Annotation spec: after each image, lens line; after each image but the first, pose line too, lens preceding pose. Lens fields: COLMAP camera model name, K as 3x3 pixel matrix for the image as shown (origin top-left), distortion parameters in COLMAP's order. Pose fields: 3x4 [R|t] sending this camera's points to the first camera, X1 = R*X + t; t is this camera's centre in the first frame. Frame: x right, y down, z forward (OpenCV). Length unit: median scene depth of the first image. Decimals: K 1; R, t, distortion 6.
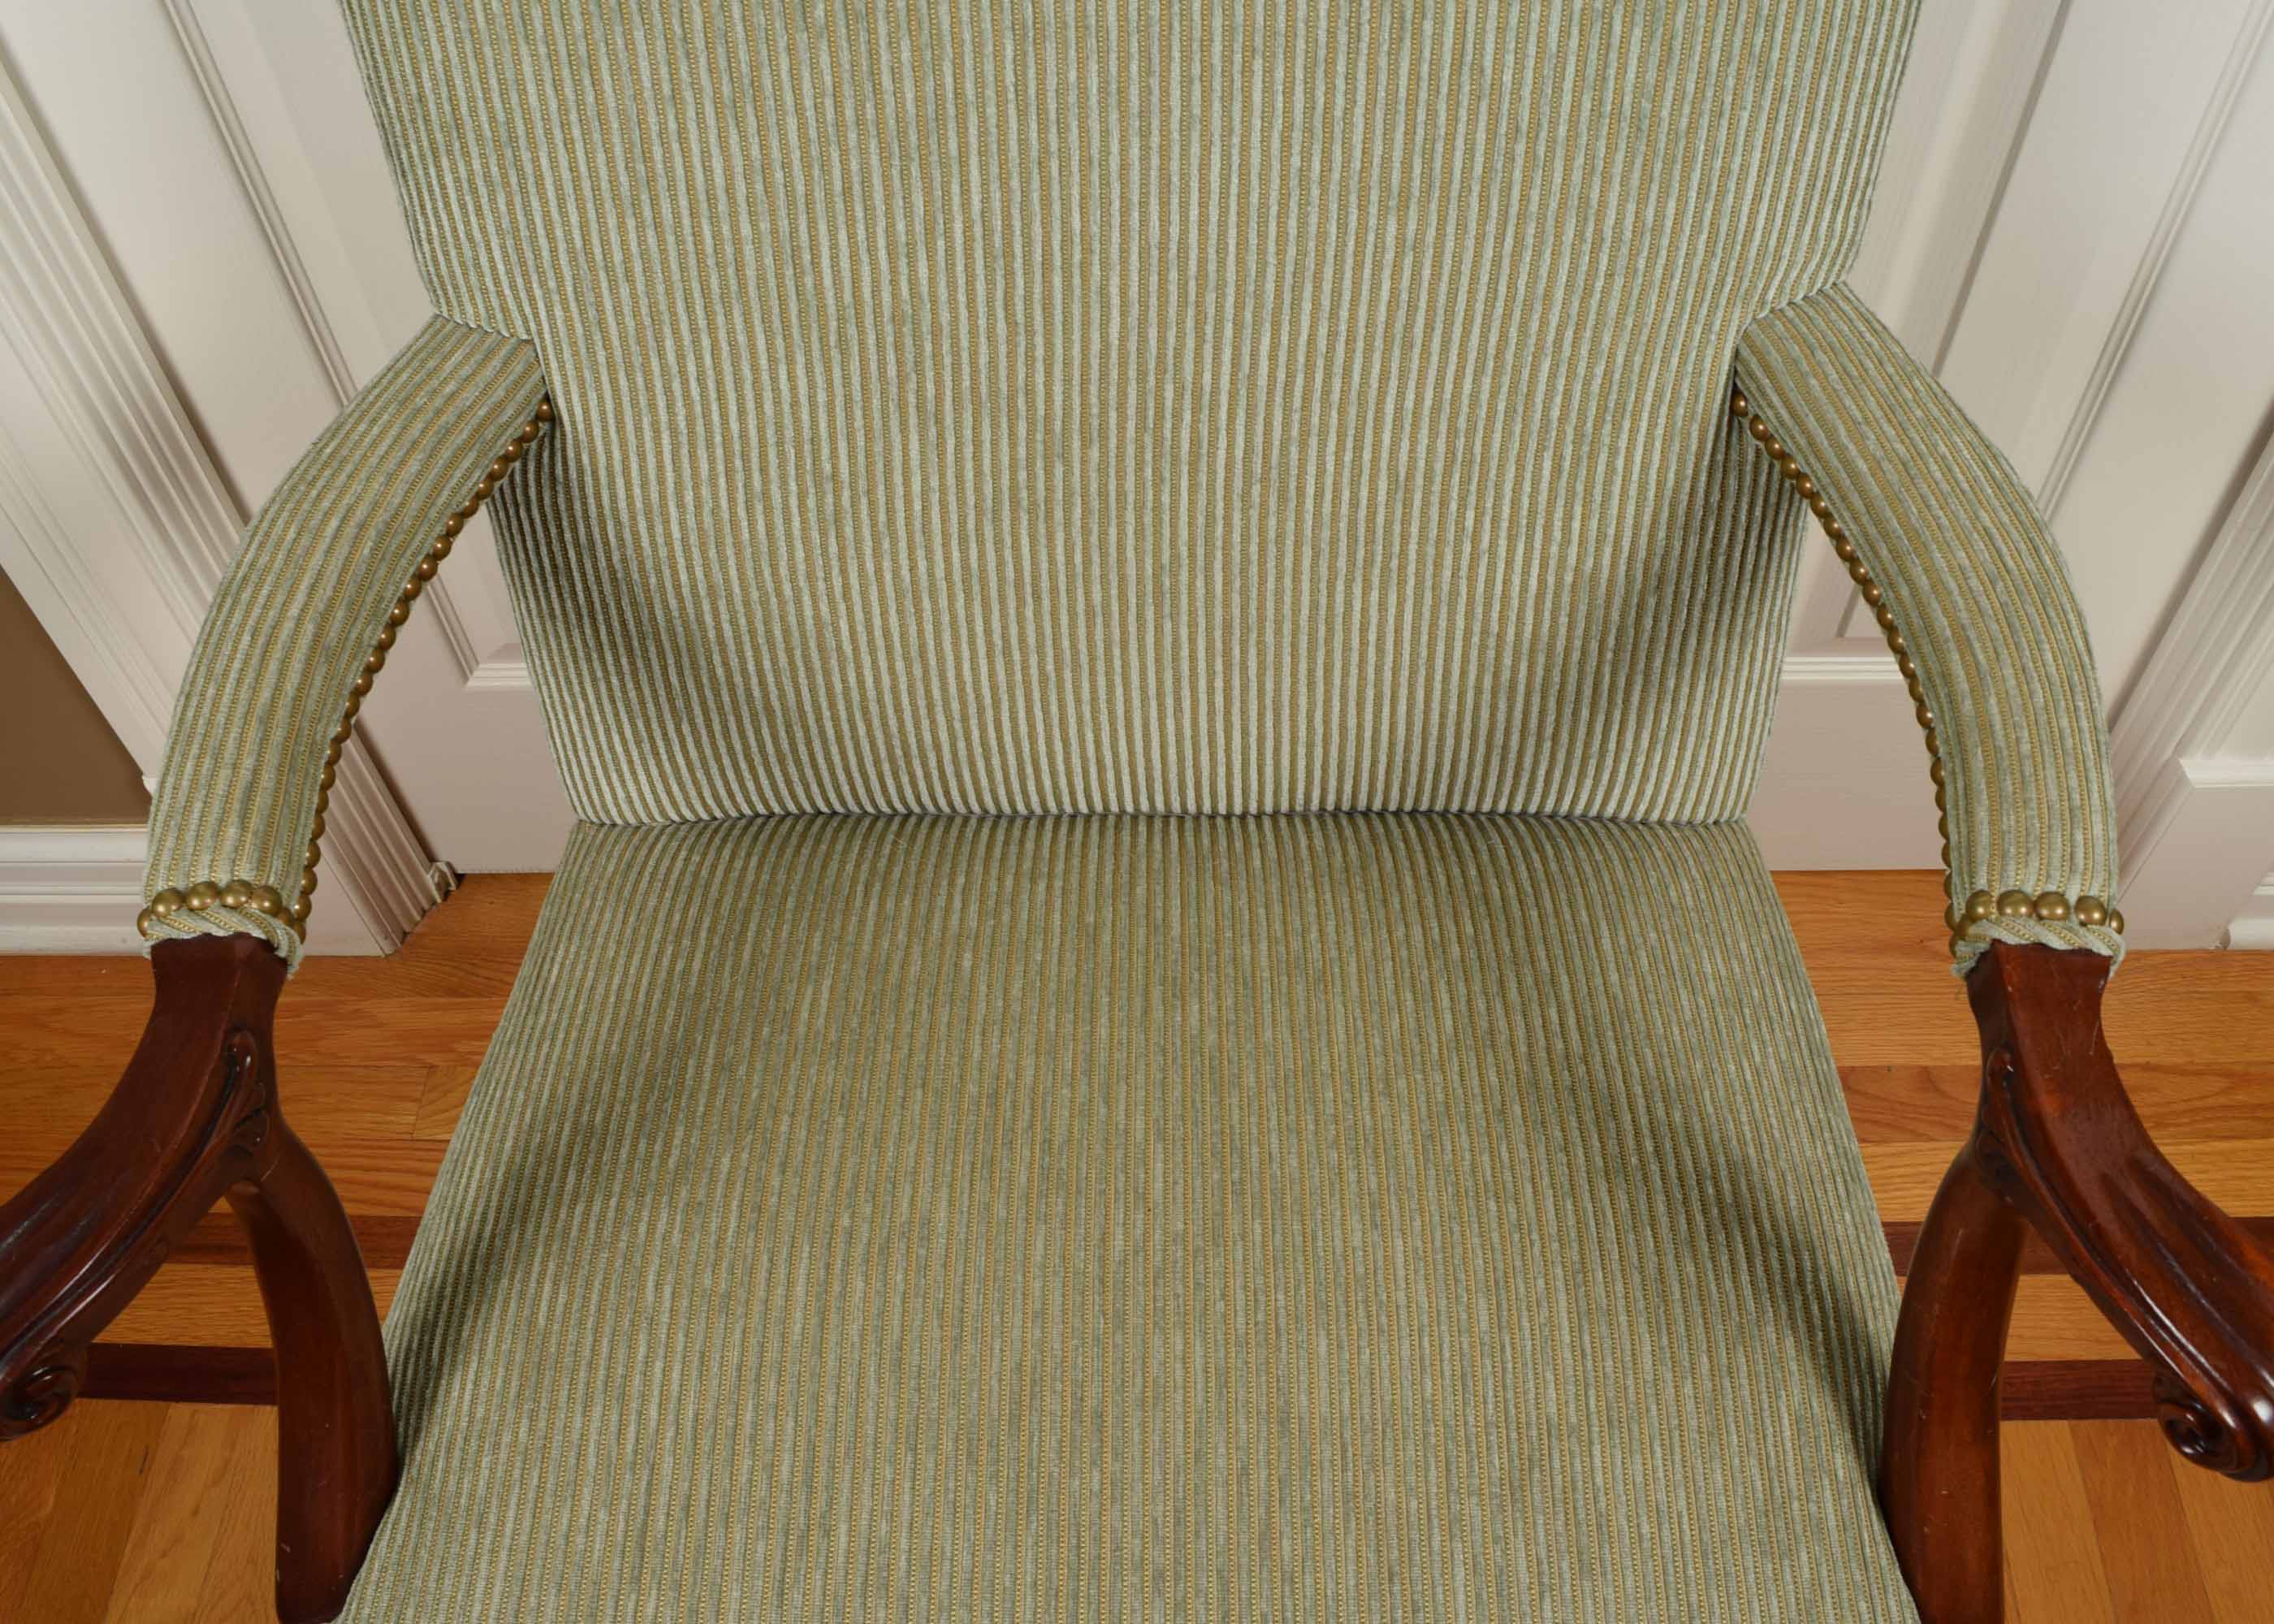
lens RADIAL K [[1926.1, 0, 1131.7], [0, 1926.1, 796.7], [0, 0, 1]] dist [-0.094742, 0.013350]
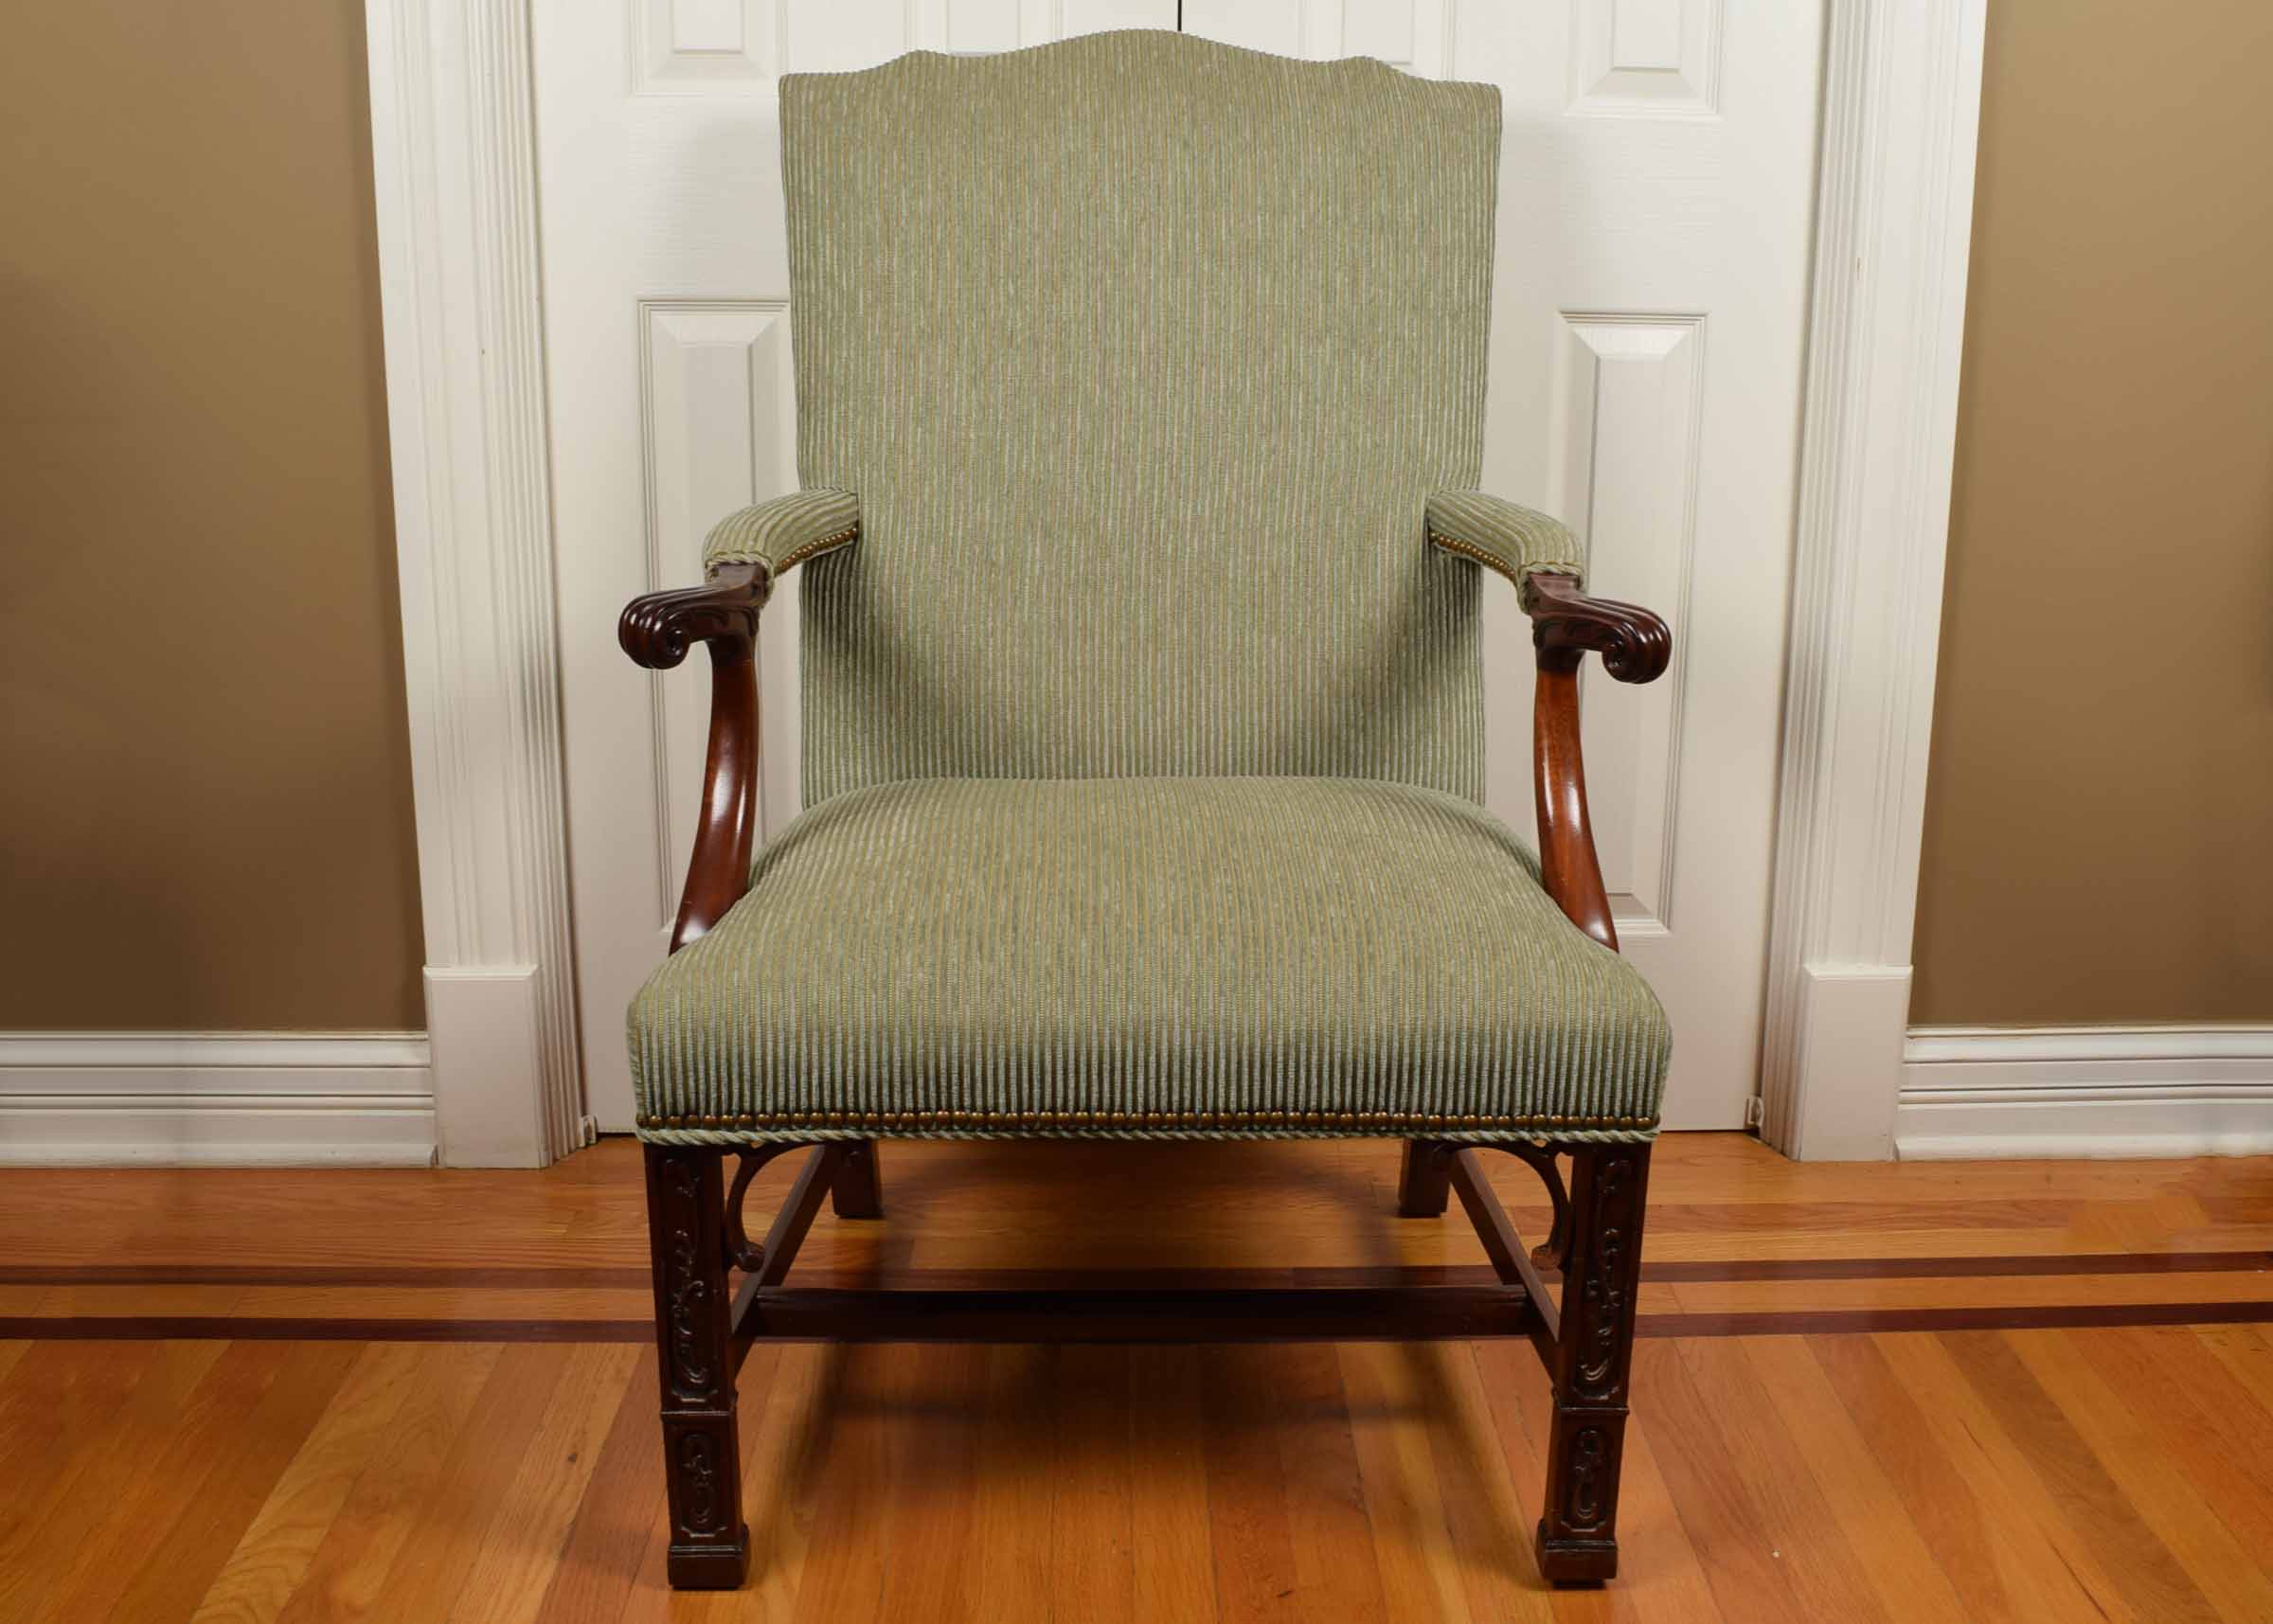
lens RADIAL K [[2255.5, 0, 1239.3], [0, 2255.5, 739.1], [0, 0, 1]] dist [-0.092755, 0.000000]
pose [[0.995283, 0.034409, 0.090708, -0.112989], [0.030901, 0.773854, -0.632610, 1.536108], [-0.091963, 0.632429, 0.769140, -0.759346]]
